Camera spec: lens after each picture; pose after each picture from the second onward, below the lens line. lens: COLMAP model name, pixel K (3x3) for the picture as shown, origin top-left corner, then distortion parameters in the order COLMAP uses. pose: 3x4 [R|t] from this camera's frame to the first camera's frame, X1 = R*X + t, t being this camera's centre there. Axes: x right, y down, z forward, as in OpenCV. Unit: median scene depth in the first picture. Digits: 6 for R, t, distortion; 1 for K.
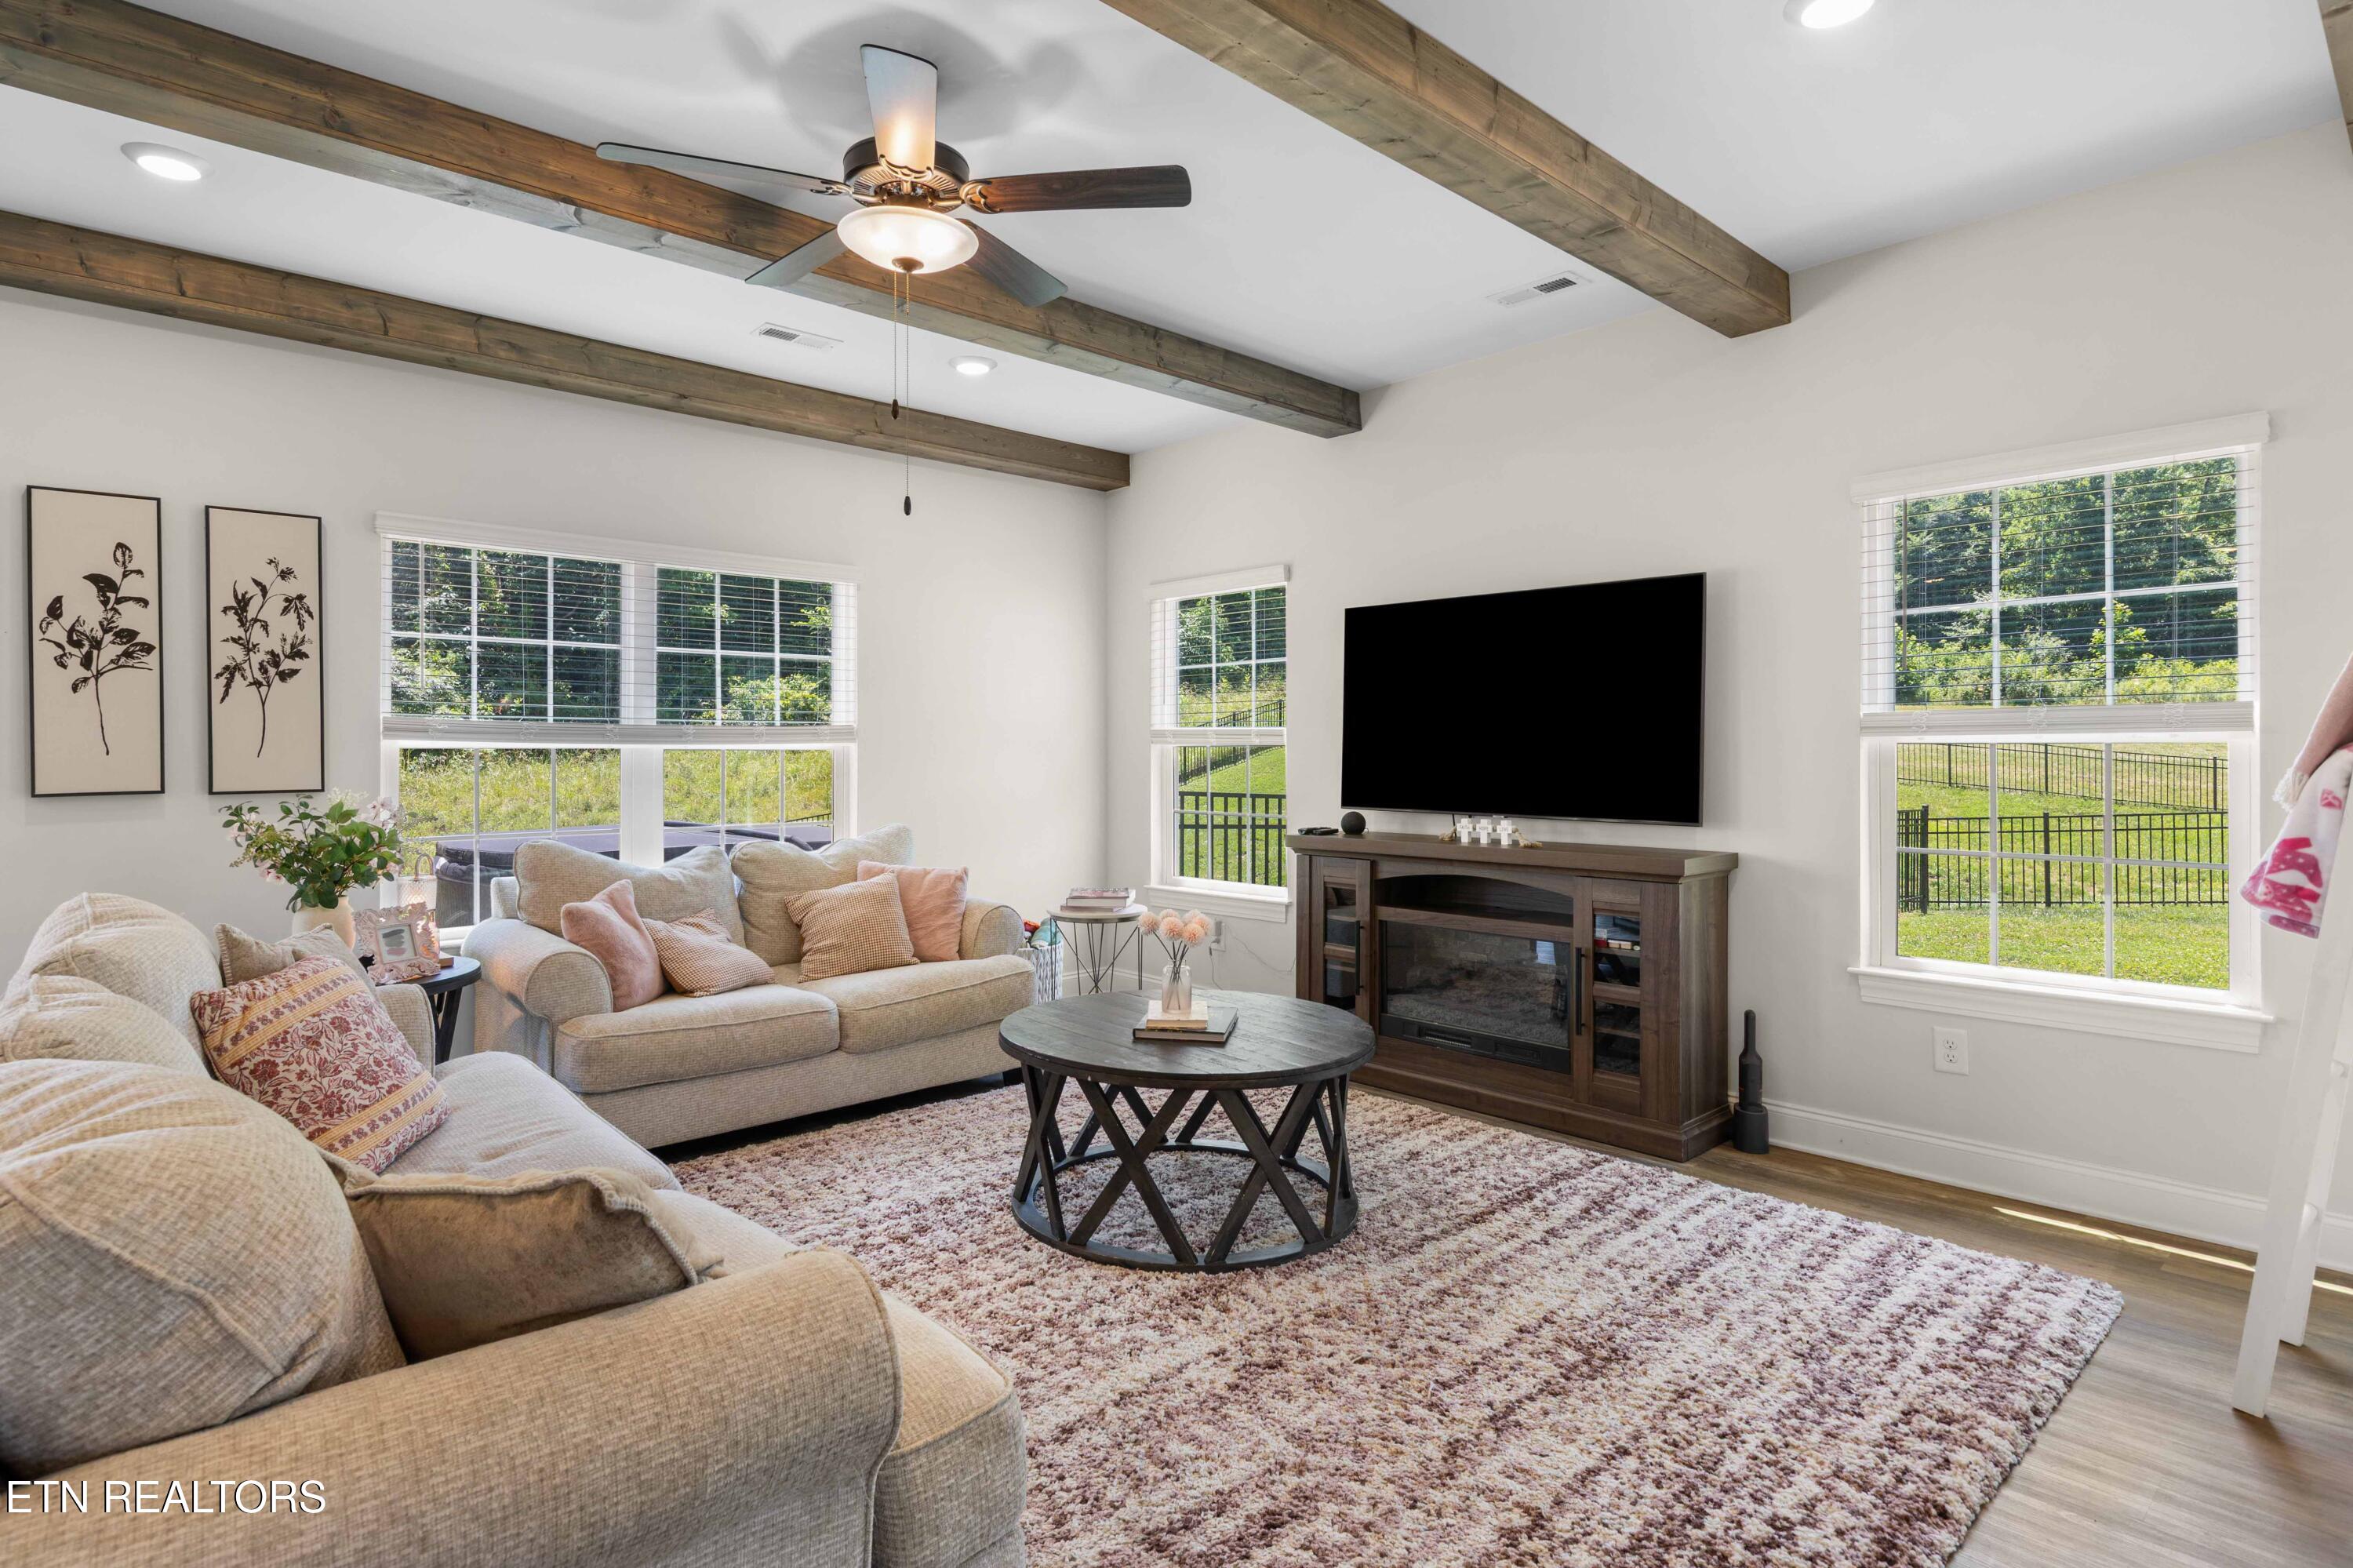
lens RADIAL K [[1223.3, 0, 1150.6], [0, 1223.3, 742.5], [0, 0, 1]] dist [0.012673, -0.001560]
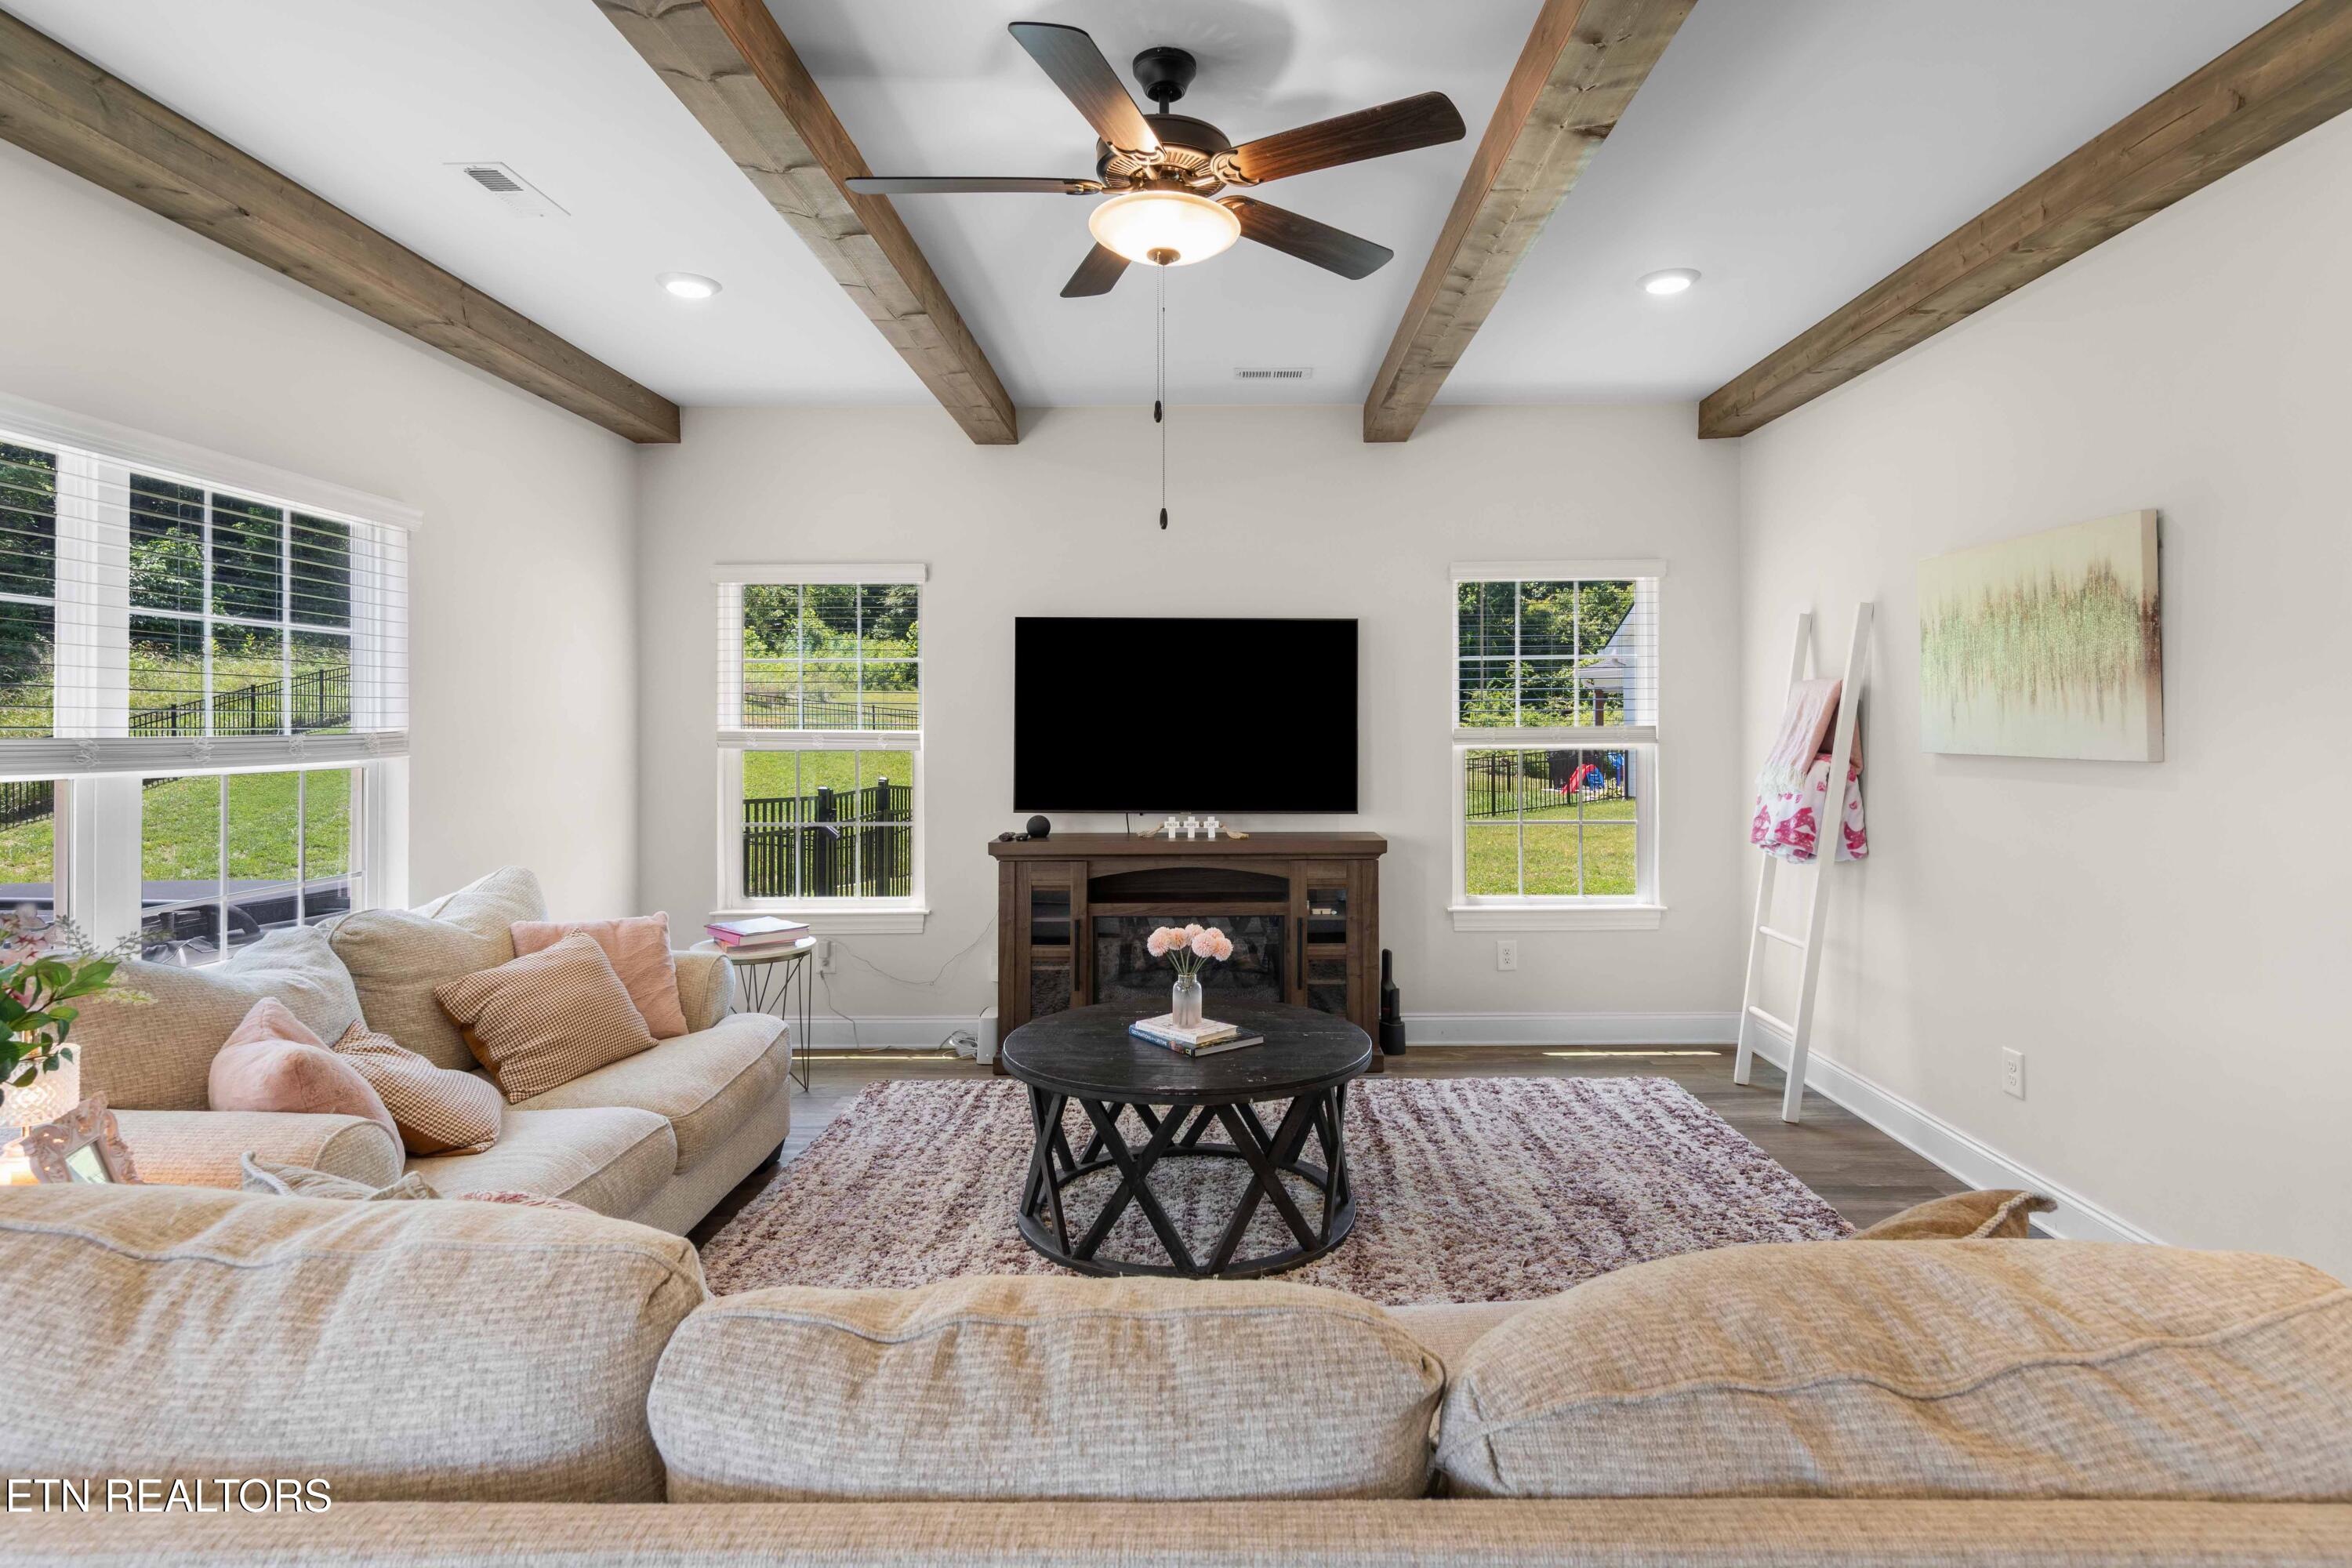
lens RADIAL K [[1182.4, 0, 1230.3], [0, 1182.4, 720.2], [0, 0, 1]] dist [0.012036, 0.000045]
pose [[0.671154, 0.003505, 0.741310, -0.578045], [-0.003237, 0.999993, -0.001798, -0.028431], [-0.741311, -0.001192, 0.671161, 0.258649]]
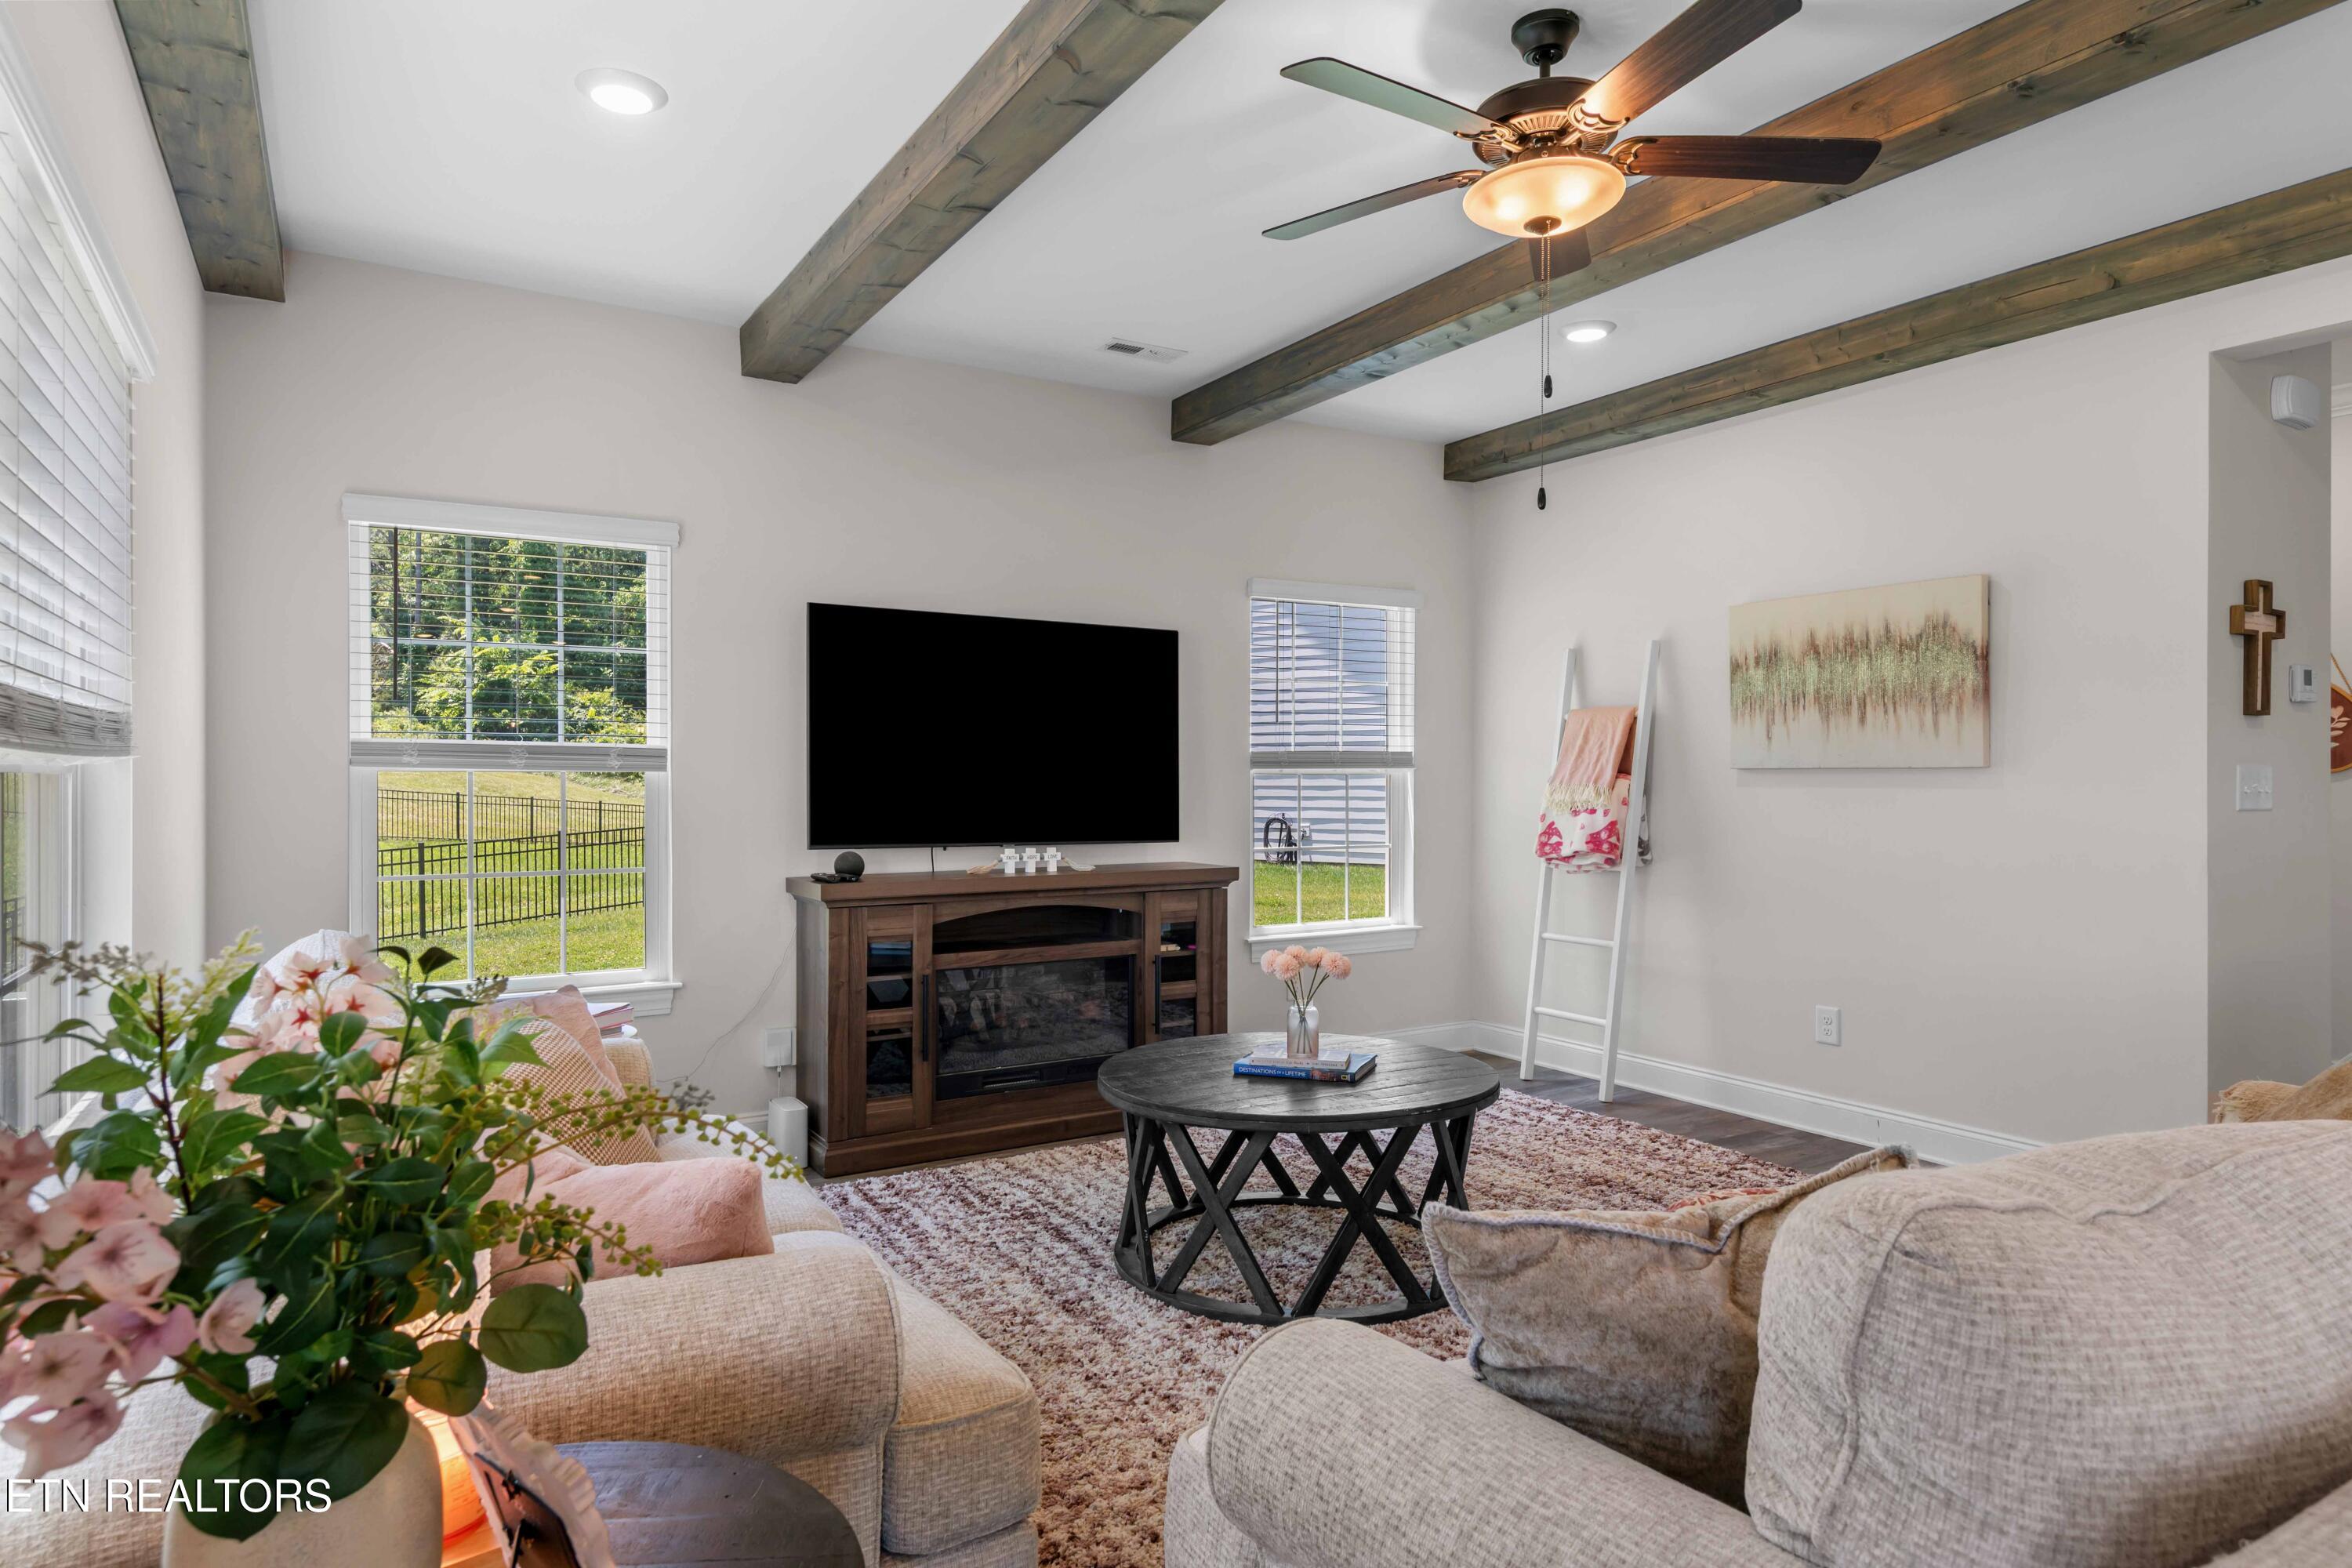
lens RADIAL K [[1332.2, 0, 1177.4], [0, 1332.2, 780.1], [0, 0, 1]] dist [0.012091, 0.000023]
pose [[0.197112, 0.000454, 0.980381, -0.840026], [-0.005718, 0.999983, 0.000687, 0.007019], [-0.980364, -0.005741, 0.197111, 0.749167]]
